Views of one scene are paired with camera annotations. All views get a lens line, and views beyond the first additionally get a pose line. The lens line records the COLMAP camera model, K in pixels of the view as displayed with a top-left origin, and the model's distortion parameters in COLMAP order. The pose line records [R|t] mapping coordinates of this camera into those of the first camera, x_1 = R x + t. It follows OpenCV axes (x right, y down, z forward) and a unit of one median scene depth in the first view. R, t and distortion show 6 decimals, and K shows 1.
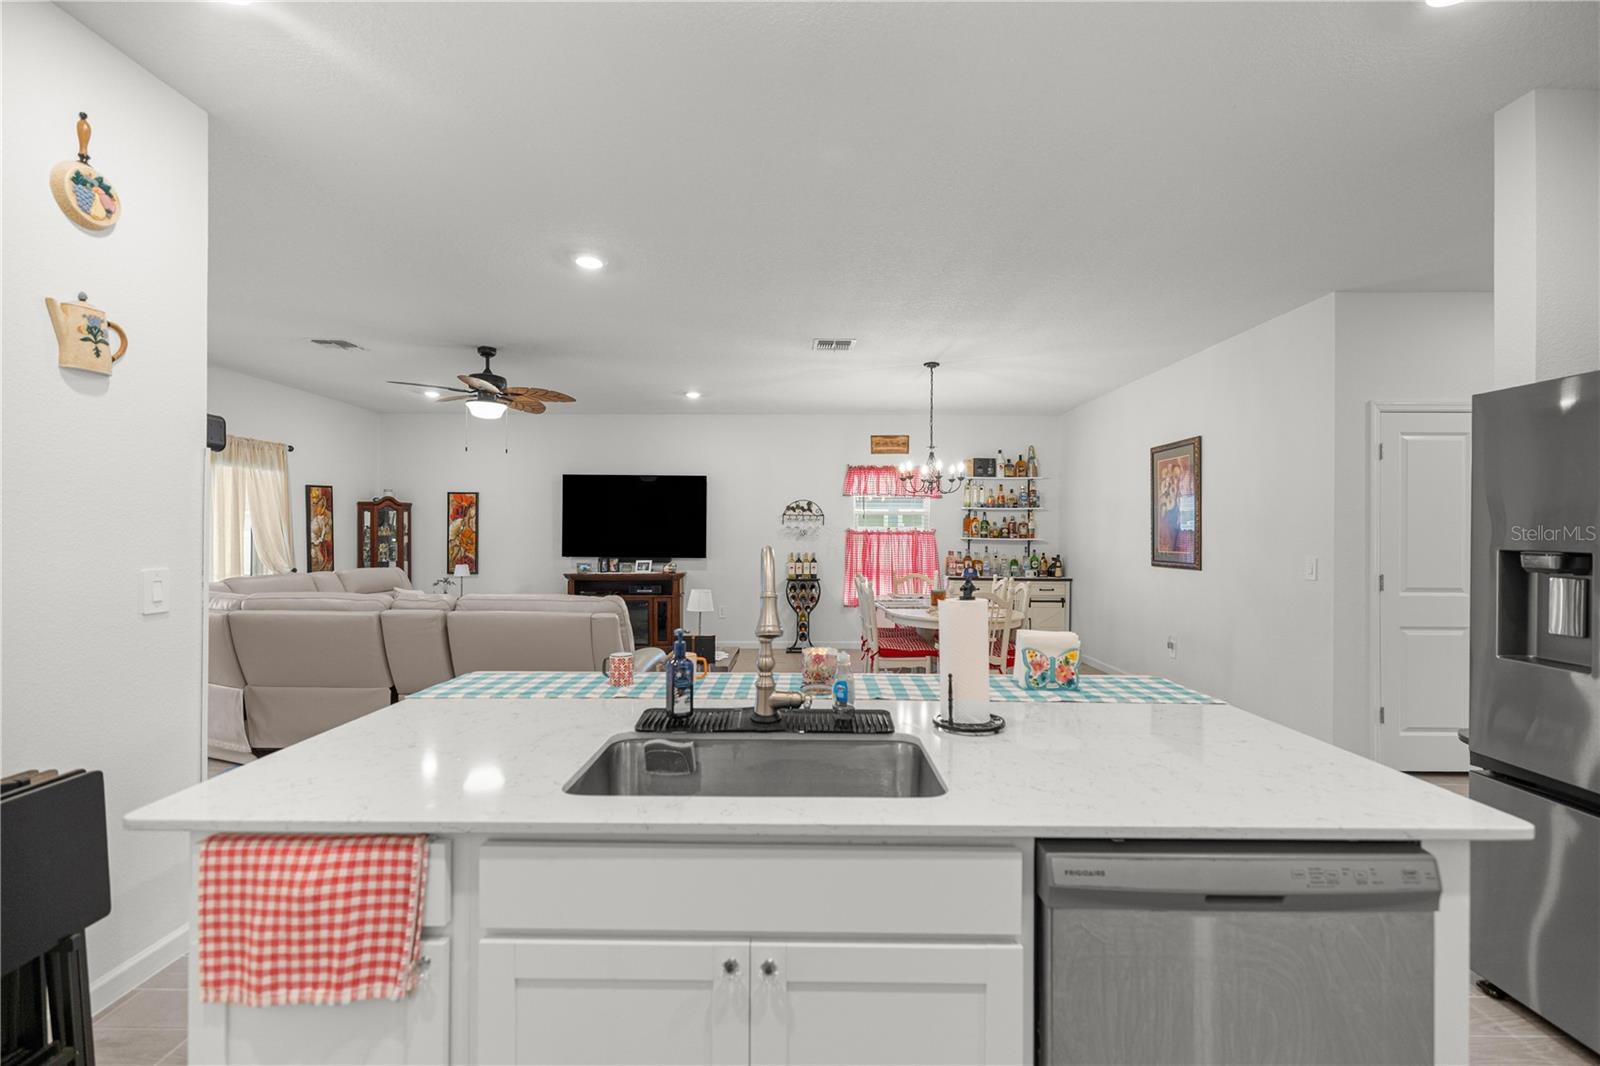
lens RADIAL K [[671.9, 0, 804.1], [0, 671.9, 535.1], [0, 0, 1]] dist [0.000288, 0.001199]
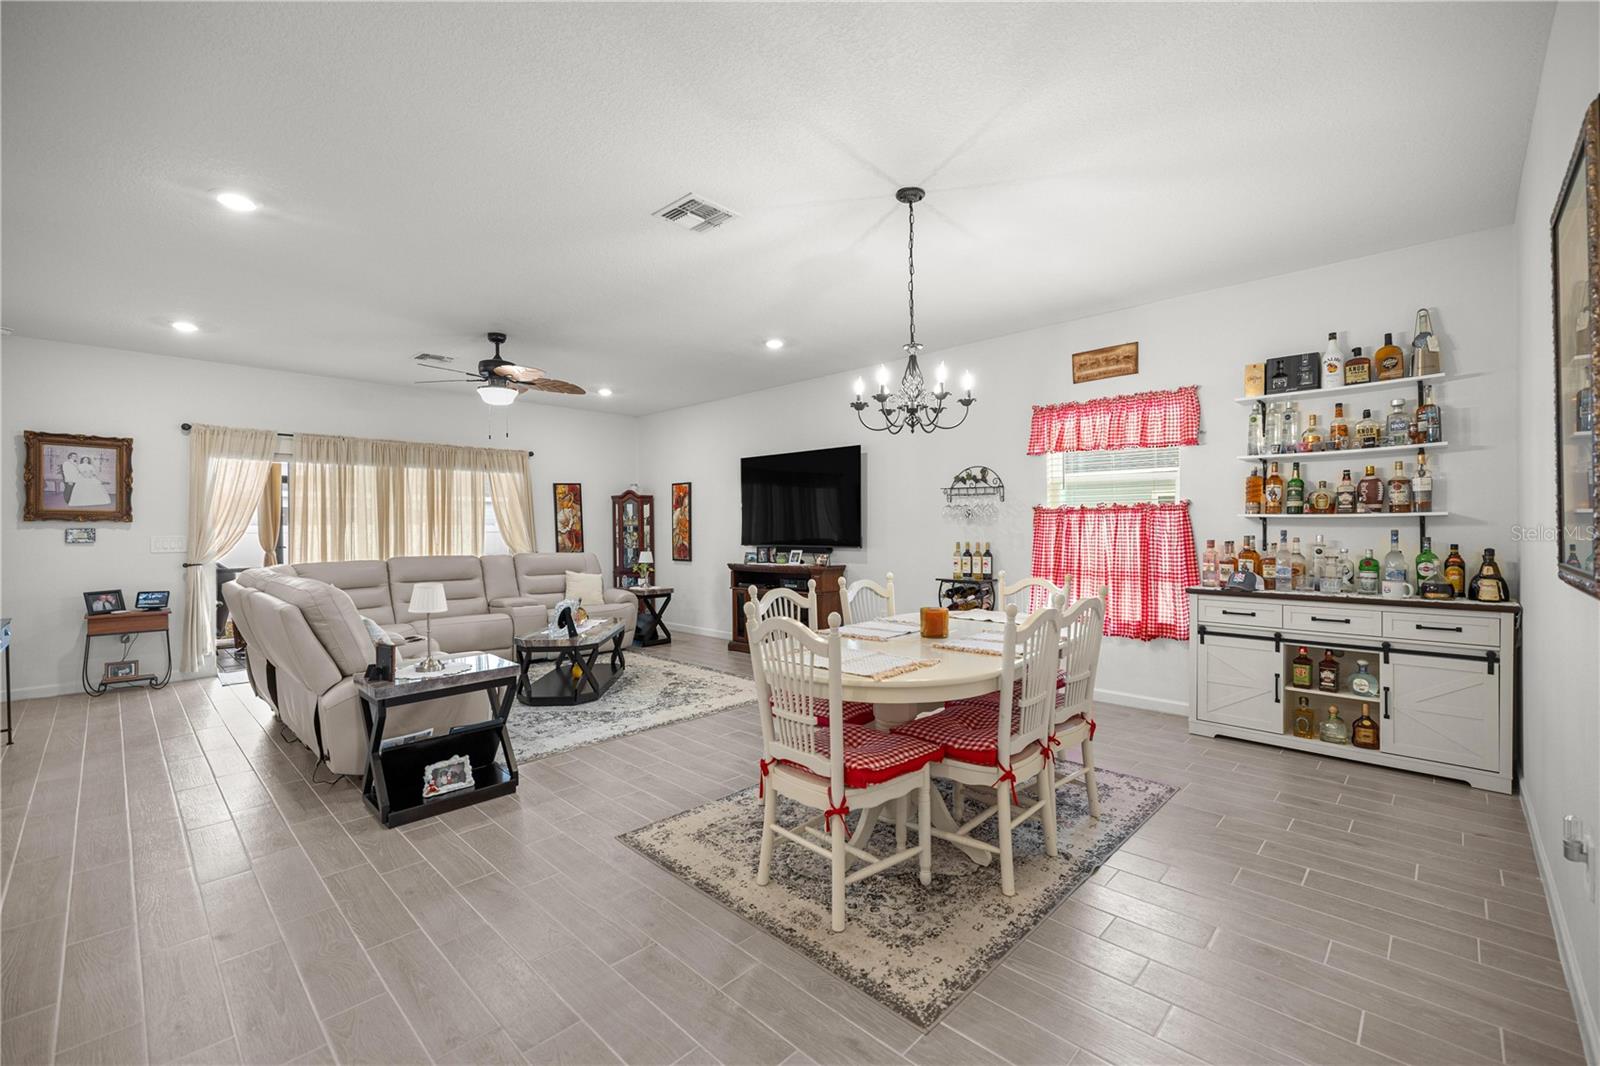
lens RADIAL K [[671.9, 0, 790.8], [0, 671.9, 529.2], [0, 0, 1]] dist [0.000288, 0.001199]
pose [[0.710883, -0.009639, -0.703245, 0.353399], [0.007714, 0.999953, -0.005908, 0.015591], [0.703268, -0.001225, 0.710923, 0.376964]]
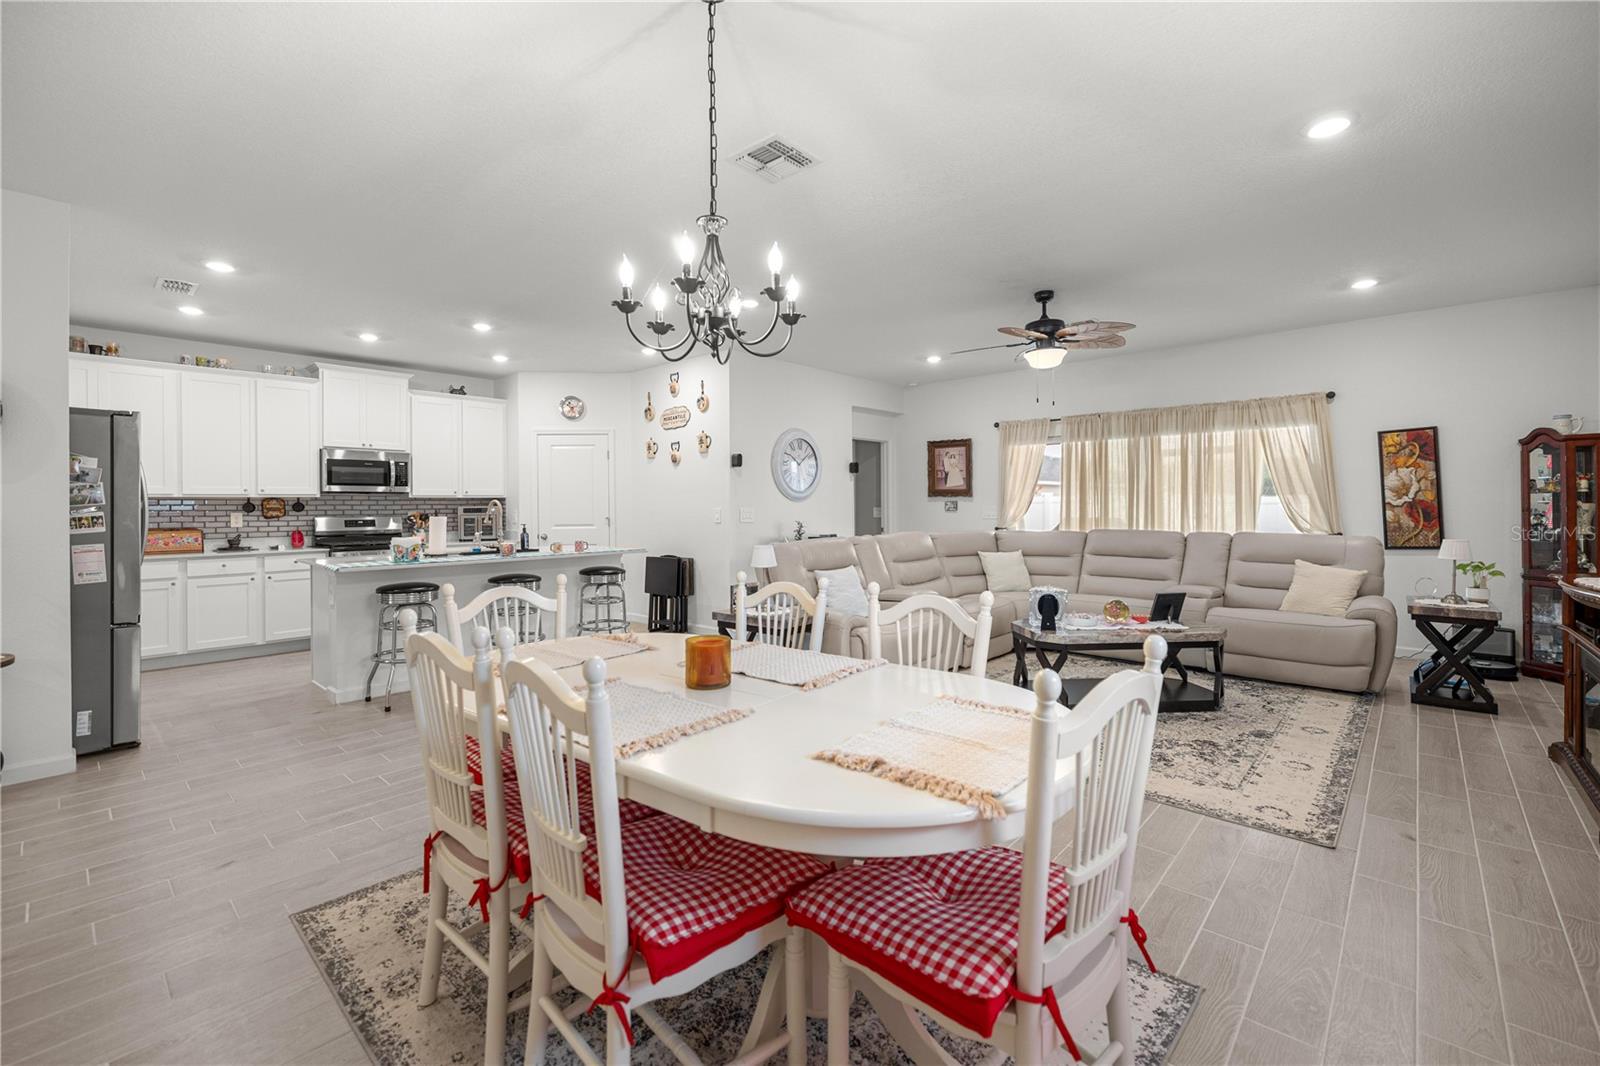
lens RADIAL K [[671.9, 0, 793.5], [0, 671.9, 517.6], [0, 0, 1]] dist [0.000288, 0.001199]
pose [[-0.674616, 0.015392, -0.738009, 0.293983], [0.002152, 0.999819, 0.018886, 0.010517], [0.738166, 0.011153, -0.674527, 0.879332]]
